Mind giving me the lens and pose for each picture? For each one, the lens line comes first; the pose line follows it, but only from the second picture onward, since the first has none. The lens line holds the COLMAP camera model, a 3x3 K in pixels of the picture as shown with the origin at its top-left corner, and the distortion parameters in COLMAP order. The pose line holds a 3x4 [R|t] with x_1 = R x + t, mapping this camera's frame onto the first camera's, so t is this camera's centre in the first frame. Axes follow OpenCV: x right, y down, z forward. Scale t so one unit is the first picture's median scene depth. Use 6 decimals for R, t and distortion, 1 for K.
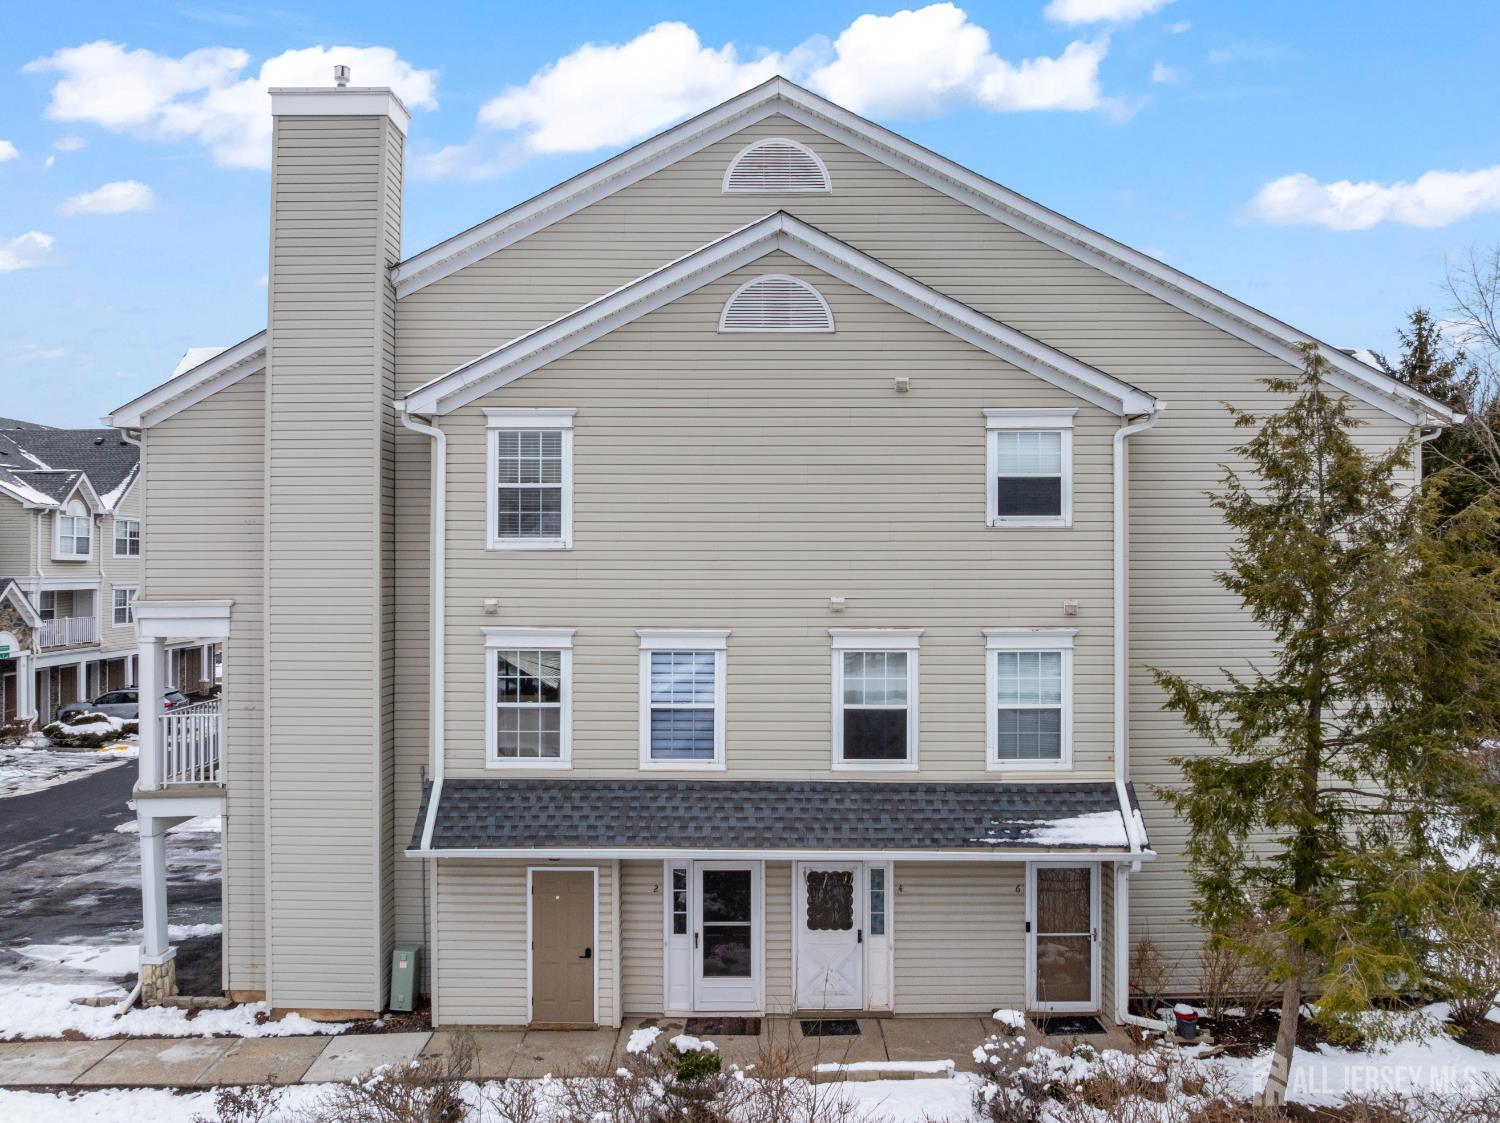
lens RADIAL K [[1039.4, 0, 750.0], [0, 1039.4, 561.5], [0, 0, 1]] dist [-0.037531, 0.006503]
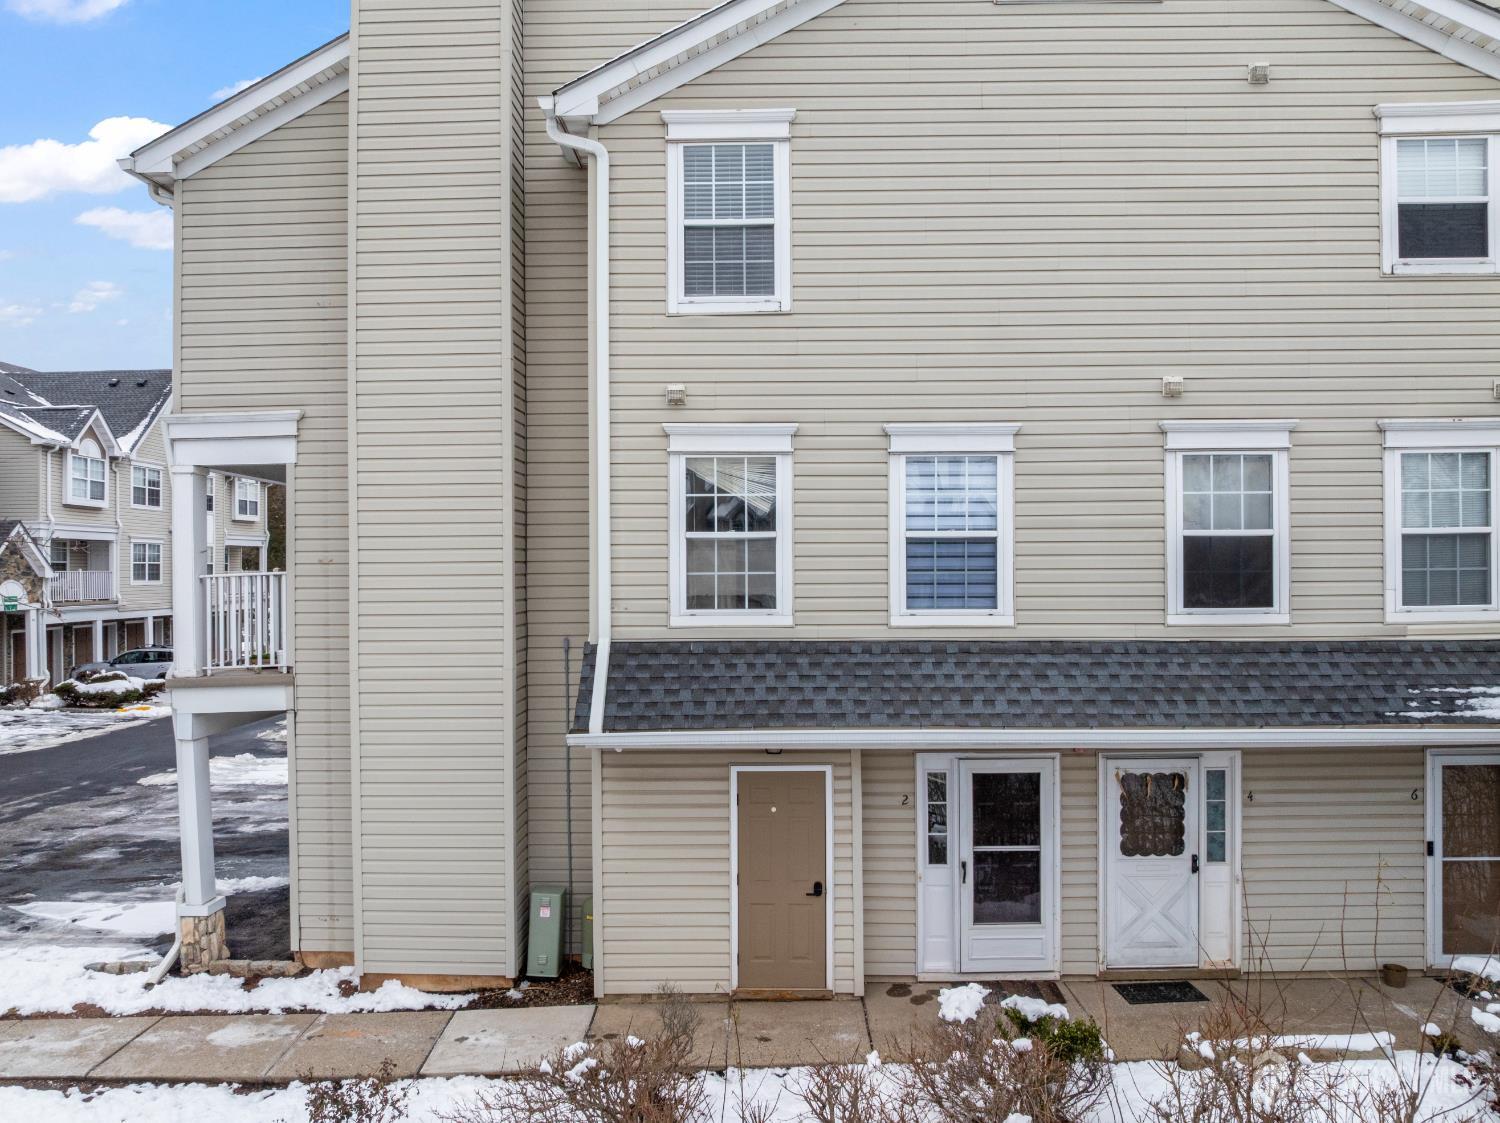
lens RADIAL K [[1058.5, 0, 757.1], [0, 1058.5, 567.8], [0, 0, 1]] dist [-0.030758, -0.008922]
pose [[0.999853, -0.008542, -0.014833, -0.184544], [0.008666, 0.999928, 0.008331, 0.154339], [0.014761, -0.008458, 0.999855, 0.285523]]
